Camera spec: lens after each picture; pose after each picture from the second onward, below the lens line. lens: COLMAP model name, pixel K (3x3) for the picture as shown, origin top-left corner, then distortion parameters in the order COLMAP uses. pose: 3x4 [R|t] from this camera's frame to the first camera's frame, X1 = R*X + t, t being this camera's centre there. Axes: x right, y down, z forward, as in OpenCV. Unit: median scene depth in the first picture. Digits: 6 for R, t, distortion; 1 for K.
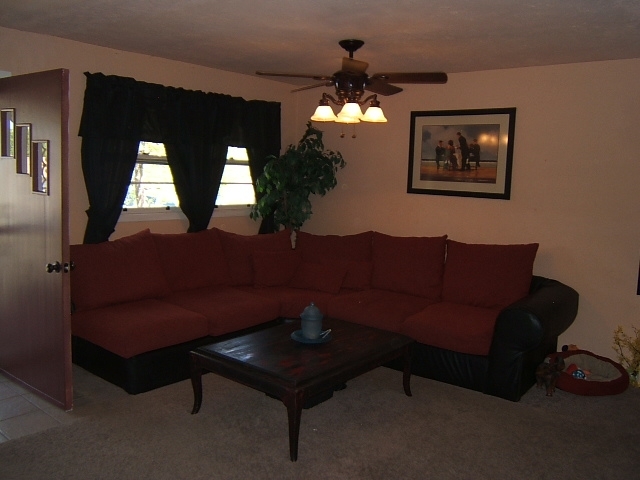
lens RADIAL K [[562.1, 0, 320.0], [0, 562.1, 240.0], [0, 0, 1]] dist [-0.052911, 0.003063]
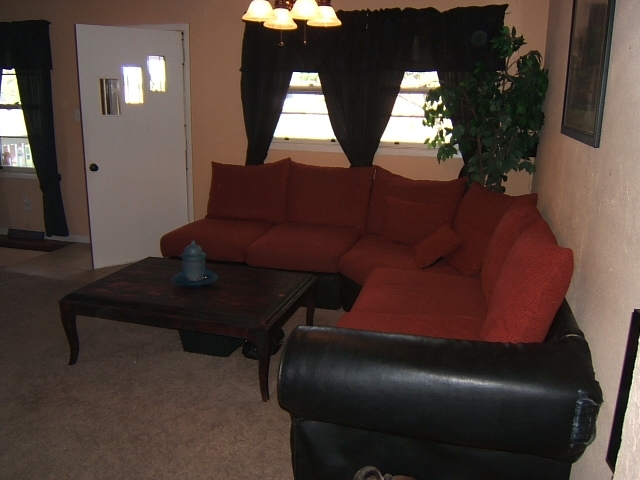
lens RADIAL K [[562.1, 0, 320.0], [0, 562.1, 240.0], [0, 0, 1]] dist [-0.052911, 0.003063]
pose [[0.384450, 0.203562, -0.900422, 0.669074], [-0.114759, 0.978357, 0.172183, -0.054686], [0.915985, 0.037135, 0.399491, 0.617409]]
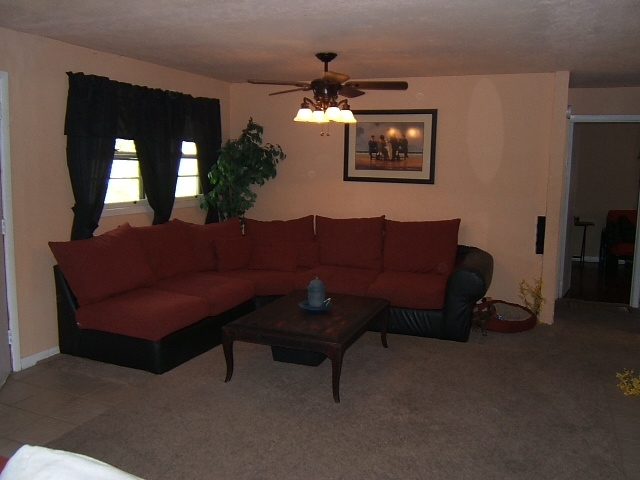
lens RADIAL K [[562.1, 0, 320.0], [0, 562.1, 240.0], [0, 0, 1]] dist [-0.052911, 0.003063]
pose [[0.953731, -0.058127, 0.294990, -0.265099], [0.050379, 0.998158, 0.033804, -0.004168], [-0.296412, -0.017379, 0.954902, -0.101313]]
